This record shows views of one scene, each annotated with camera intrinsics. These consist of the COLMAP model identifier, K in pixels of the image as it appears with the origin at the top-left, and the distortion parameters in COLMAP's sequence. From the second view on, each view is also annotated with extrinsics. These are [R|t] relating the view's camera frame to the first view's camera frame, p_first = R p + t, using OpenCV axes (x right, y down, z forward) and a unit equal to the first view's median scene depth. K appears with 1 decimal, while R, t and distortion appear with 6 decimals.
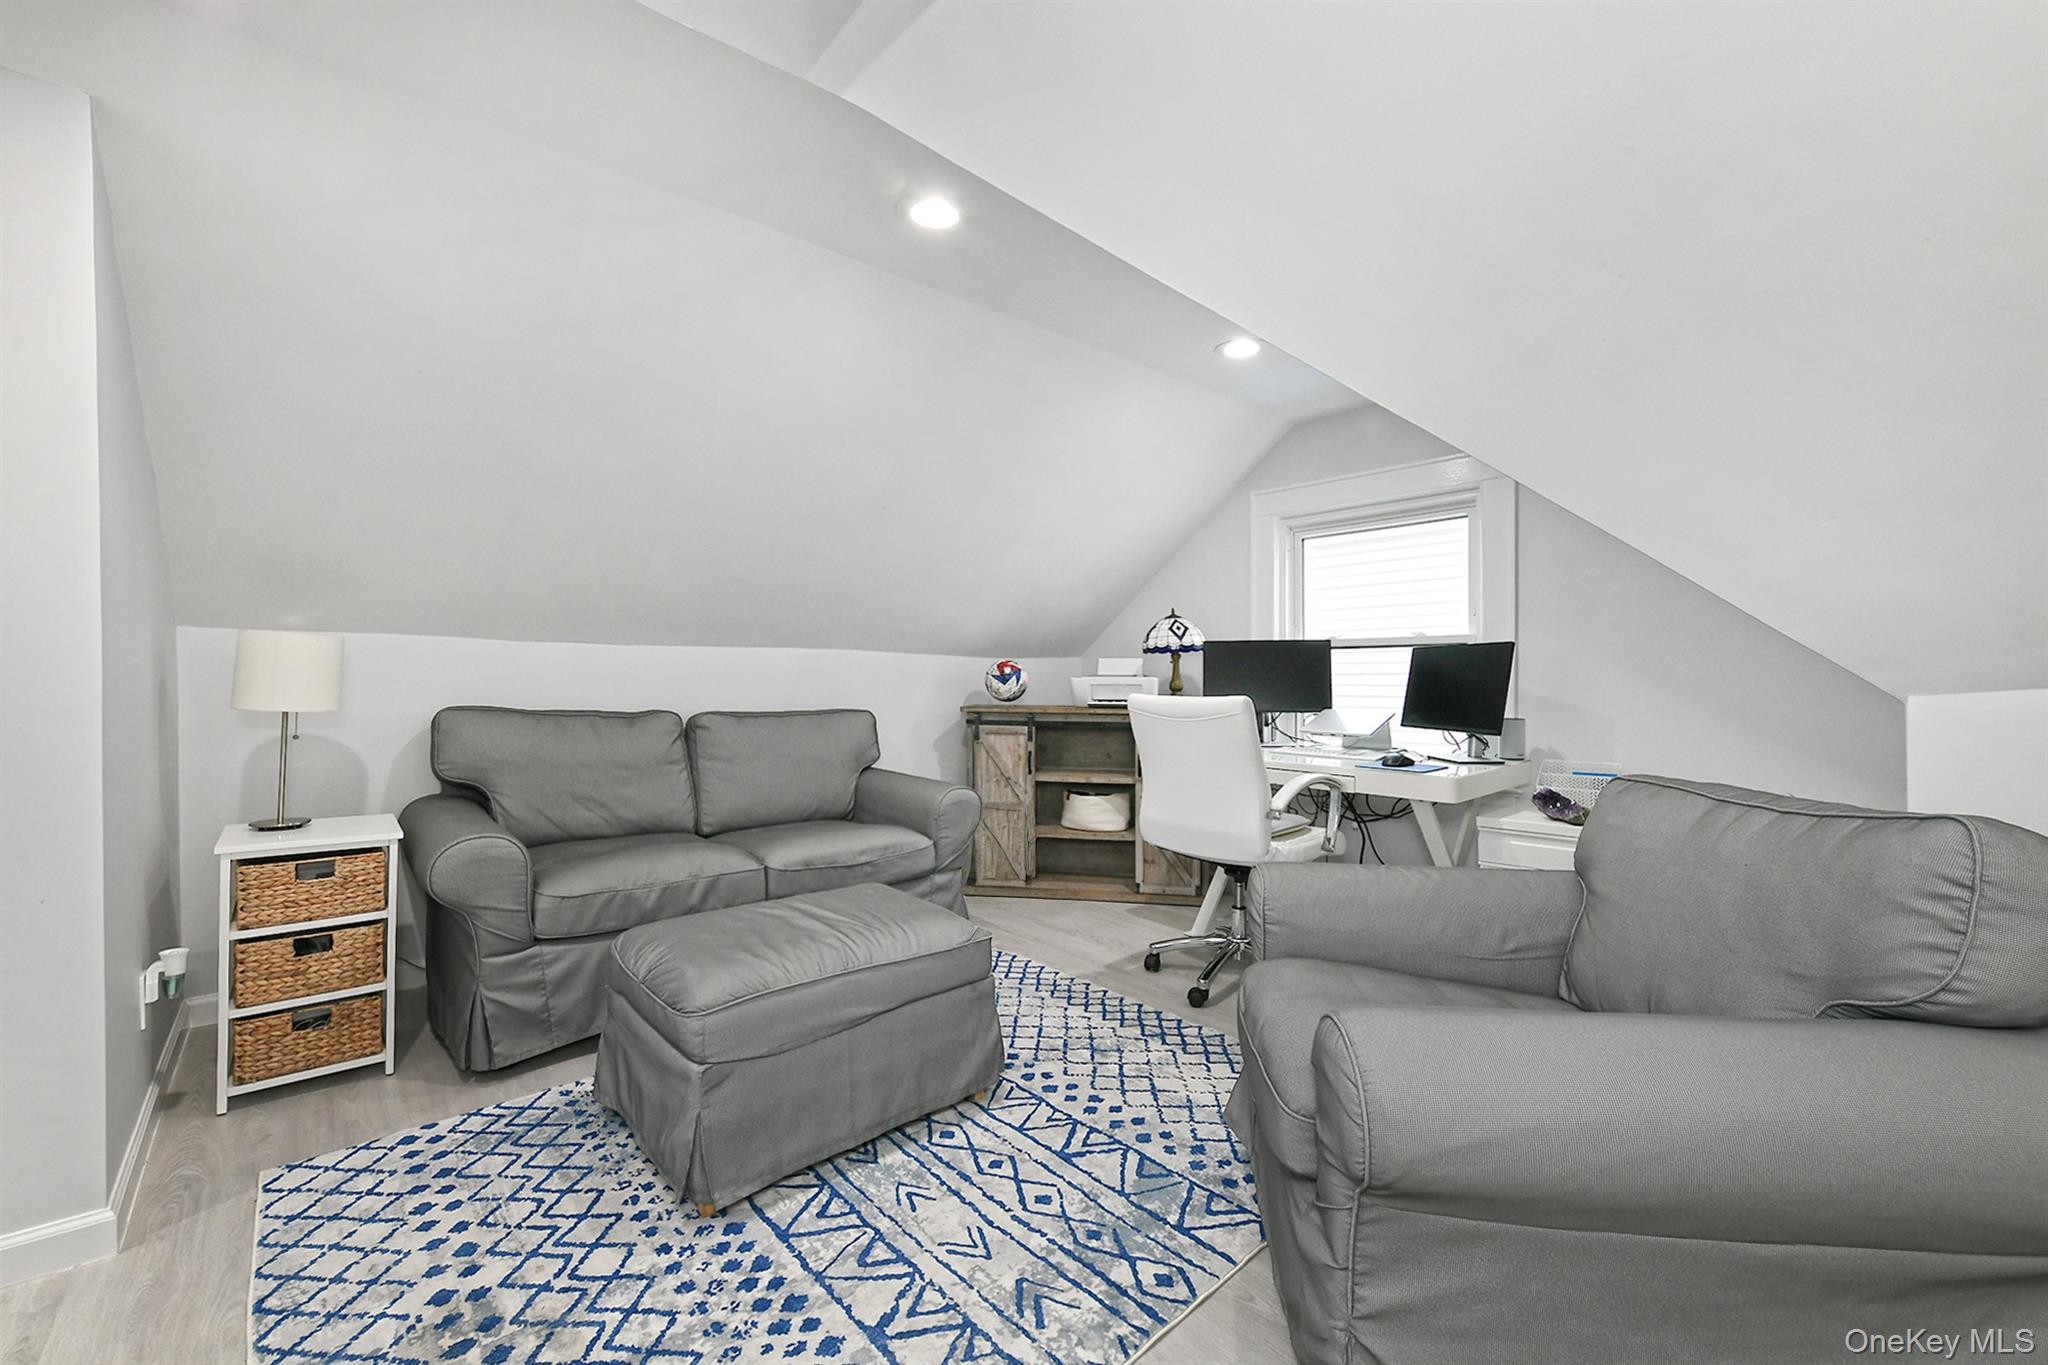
lens RADIAL K [[817.6, 0, 1058.7], [0, 817.6, 683.3], [0, 0, 1]] dist [-0.007593, -0.000103]
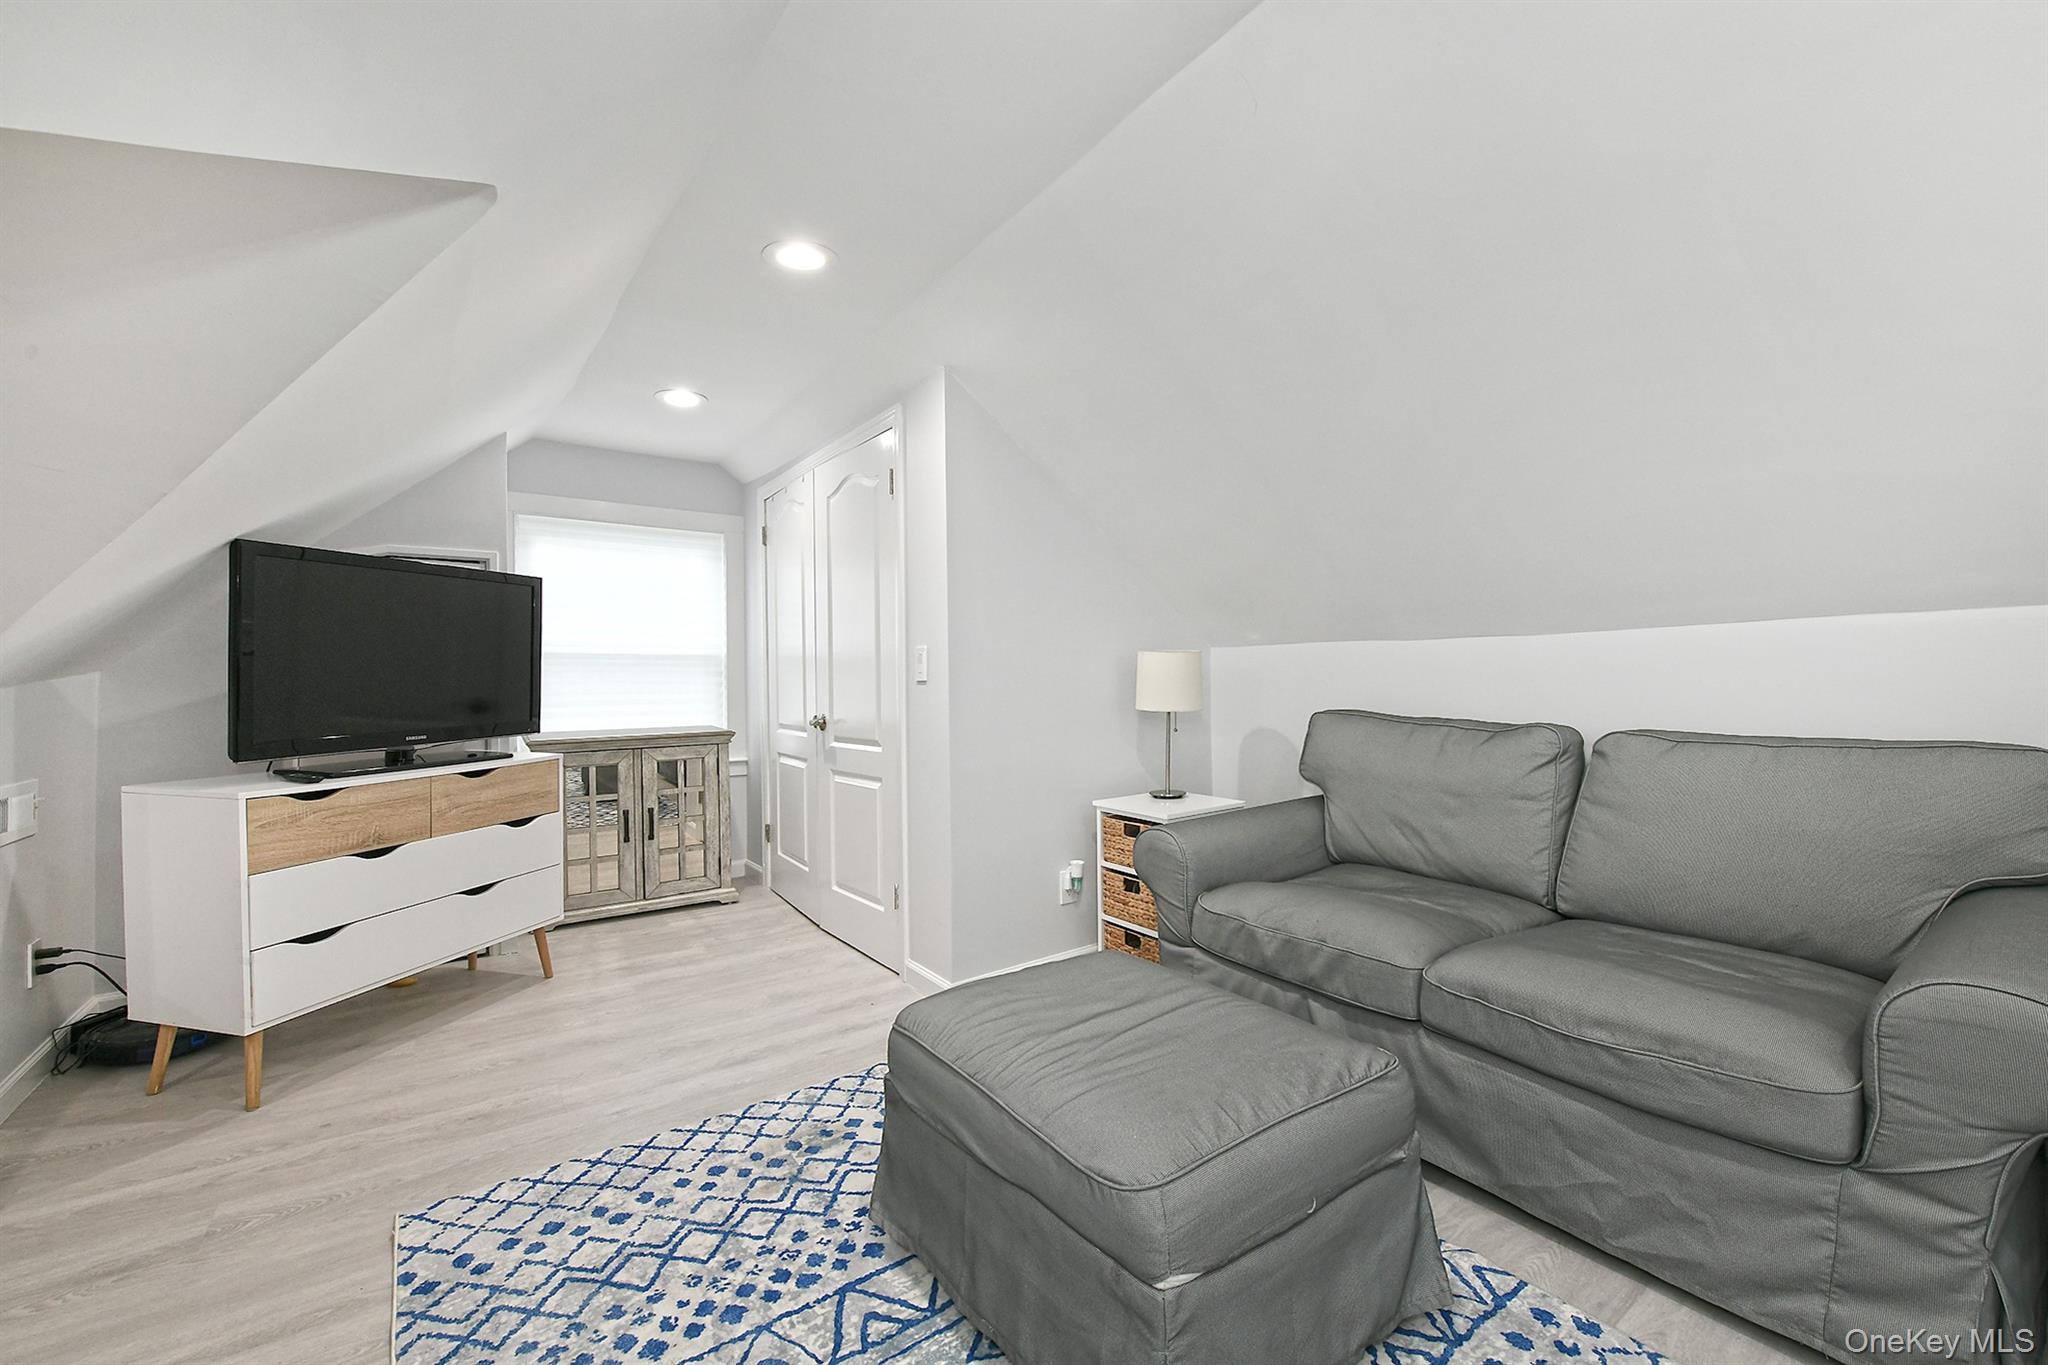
lens RADIAL K [[817.6, 0, 1058.7], [0, 817.6, 683.3], [0, 0, 1]] dist [-0.007593, -0.000103]
pose [[-0.107688, 0.001736, -0.994183, 0.430675], [0.010913, 0.999940, 0.000563, -0.012898], [0.994125, -0.010789, -0.107701, 1.029987]]
